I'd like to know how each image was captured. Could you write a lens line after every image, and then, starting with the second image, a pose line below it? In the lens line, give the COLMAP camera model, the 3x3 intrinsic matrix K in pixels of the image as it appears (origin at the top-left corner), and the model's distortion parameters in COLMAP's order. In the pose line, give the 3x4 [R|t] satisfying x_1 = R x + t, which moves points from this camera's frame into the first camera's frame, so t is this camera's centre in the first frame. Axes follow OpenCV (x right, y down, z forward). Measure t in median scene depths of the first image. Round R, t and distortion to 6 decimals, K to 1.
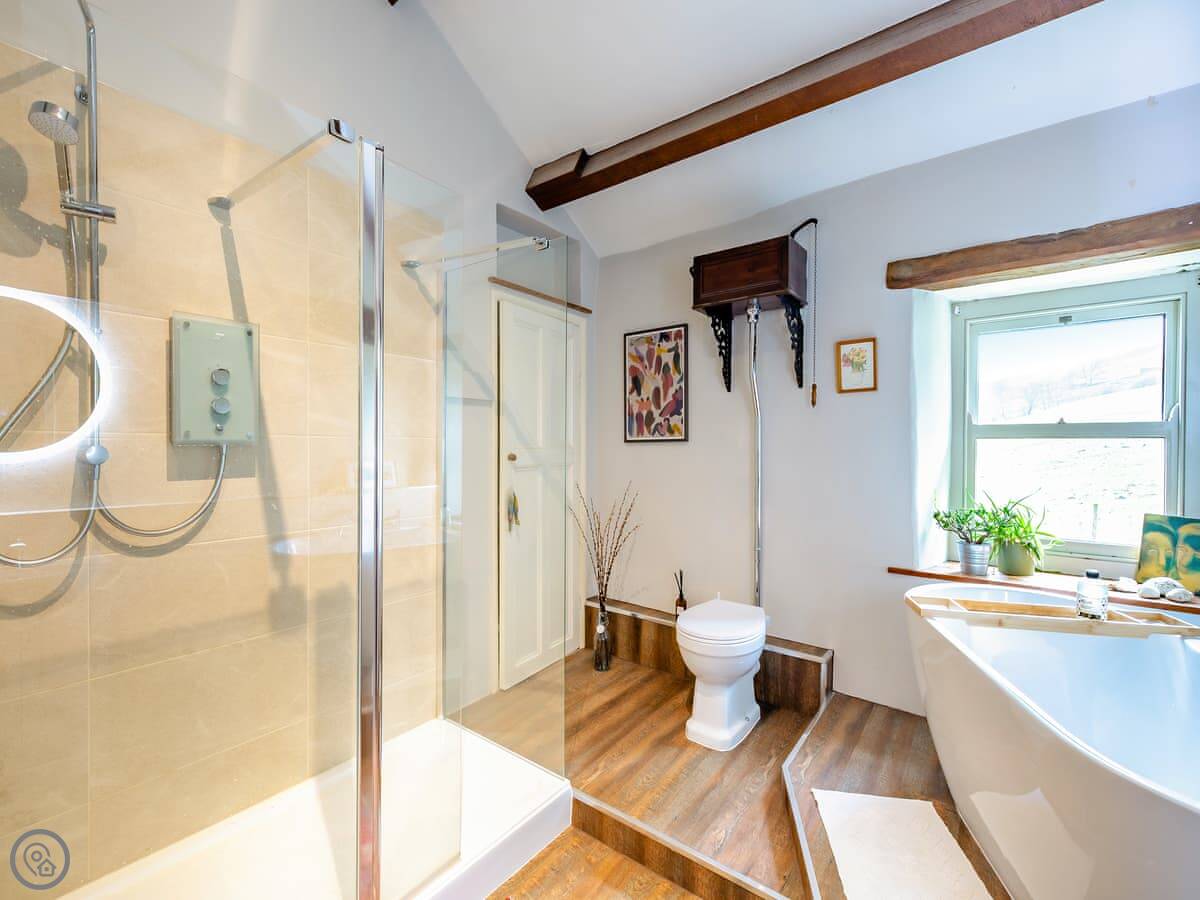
lens RADIAL K [[519.5, 0, 600.4], [0, 519.5, 448.0], [0, 0, 1]] dist [0.002771, -0.000553]
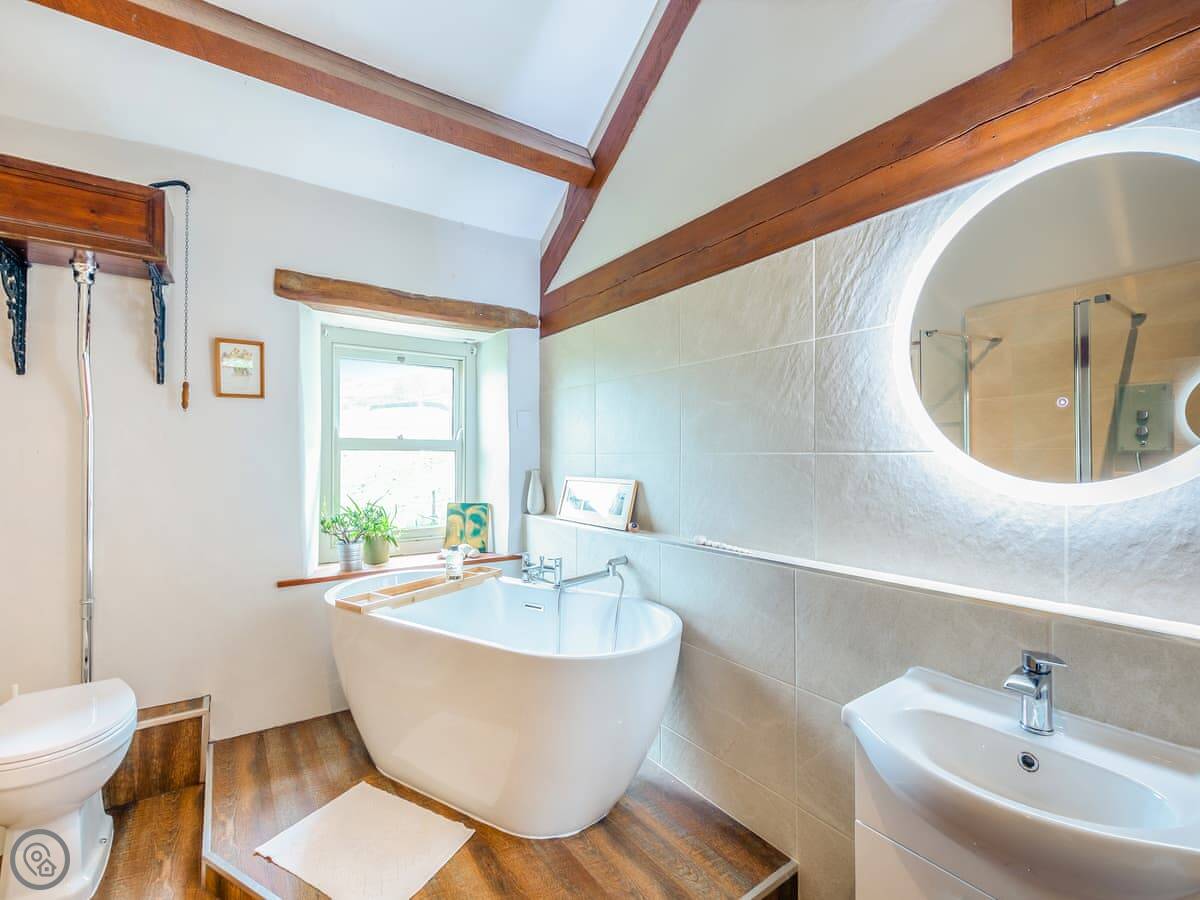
lens RADIAL K [[519.5, 0, 600.8], [0, 519.5, 452.2], [0, 0, 1]] dist [0.002771, -0.000553]
pose [[0.316650, 0.007022, 0.948516, -0.182169], [0.005742, 0.999940, -0.009320, -0.000168], [-0.948525, 0.008398, 0.316591, 0.124962]]
